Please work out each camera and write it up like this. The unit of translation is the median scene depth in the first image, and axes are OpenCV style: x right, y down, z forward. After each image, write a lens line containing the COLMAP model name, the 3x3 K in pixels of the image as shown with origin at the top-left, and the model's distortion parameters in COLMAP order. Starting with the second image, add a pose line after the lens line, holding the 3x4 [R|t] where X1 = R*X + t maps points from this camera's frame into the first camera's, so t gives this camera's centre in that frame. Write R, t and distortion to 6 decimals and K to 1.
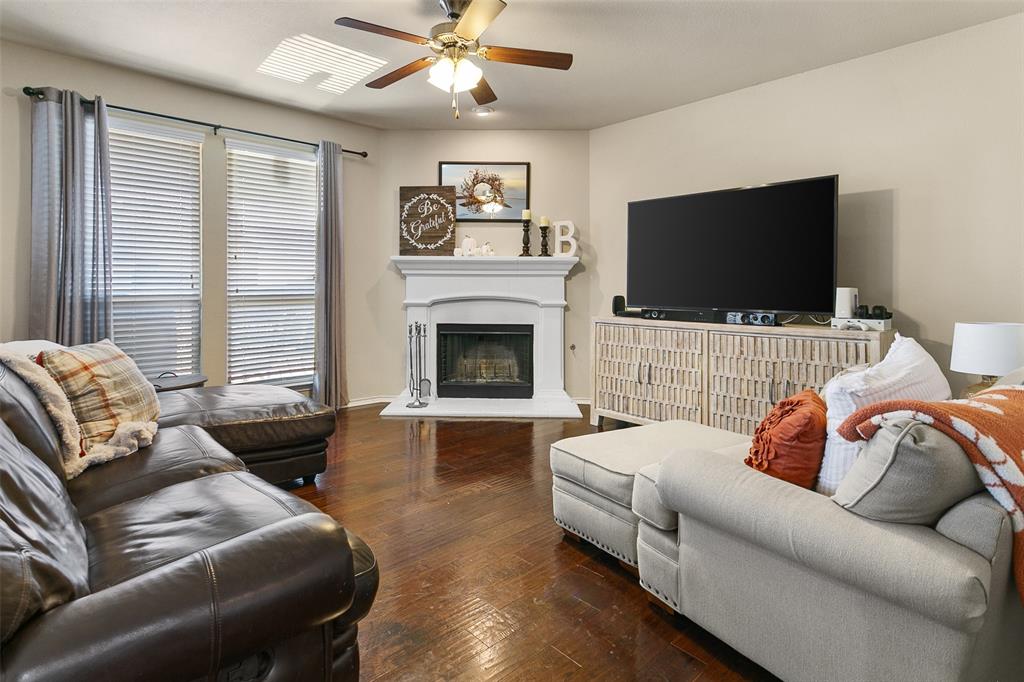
lens RADIAL K [[494.4, 0, 496.6], [0, 494.4, 292.3], [0, 0, 1]] dist [0.003208, 0.003276]
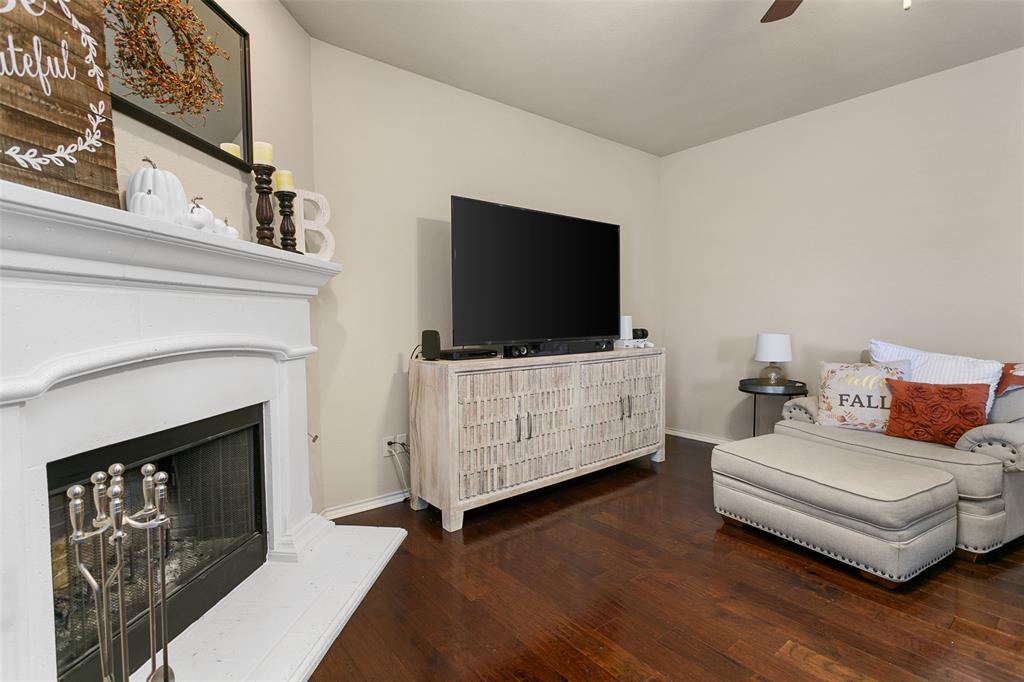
lens RADIAL K [[494.4, 0, 511.7], [0, 494.4, 340.5], [0, 0, 1]] dist [0.003208, 0.003276]
pose [[0.078133, -0.049614, 0.995708, -0.371861], [0.021094, 0.998620, 0.048104, -0.008225], [-0.996720, 0.017245, 0.079072, 0.752447]]
